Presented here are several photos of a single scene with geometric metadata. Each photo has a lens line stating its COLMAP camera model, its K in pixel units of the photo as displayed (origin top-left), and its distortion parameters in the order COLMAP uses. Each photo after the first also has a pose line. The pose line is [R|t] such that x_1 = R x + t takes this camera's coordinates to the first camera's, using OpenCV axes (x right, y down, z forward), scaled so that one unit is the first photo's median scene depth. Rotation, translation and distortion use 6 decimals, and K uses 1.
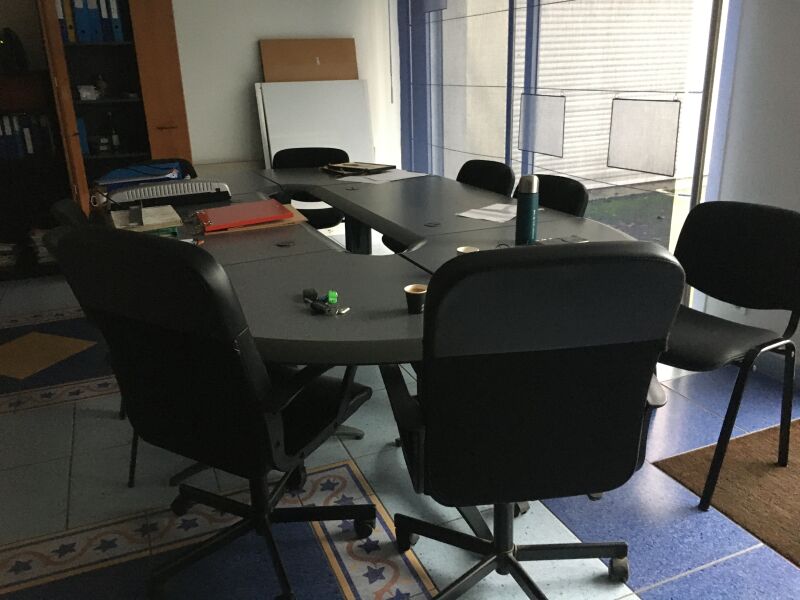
lens RADIAL K [[678.3, 0, 400.0], [0, 678.3, 300.0], [0, 0, 1]] dist [0.083264, -0.119462]
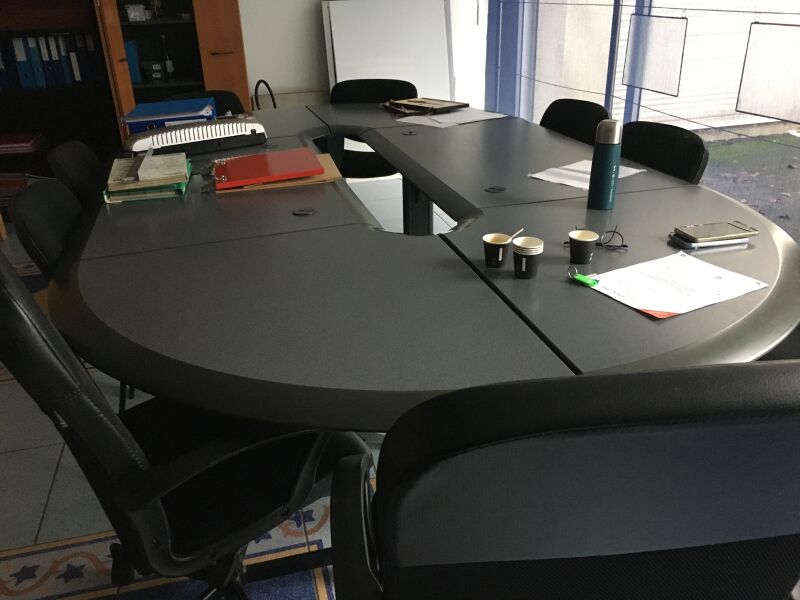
lens RADIAL K [[678.3, 0, 400.0], [0, 678.3, 300.0], [0, 0, 1]] dist [0.083264, -0.119462]
pose [[0.990110, 0.056161, -0.128562, 0.031149], [-0.042553, 0.993428, 0.106252, -0.042202], [0.133684, -0.099731, 0.985993, 0.133267]]
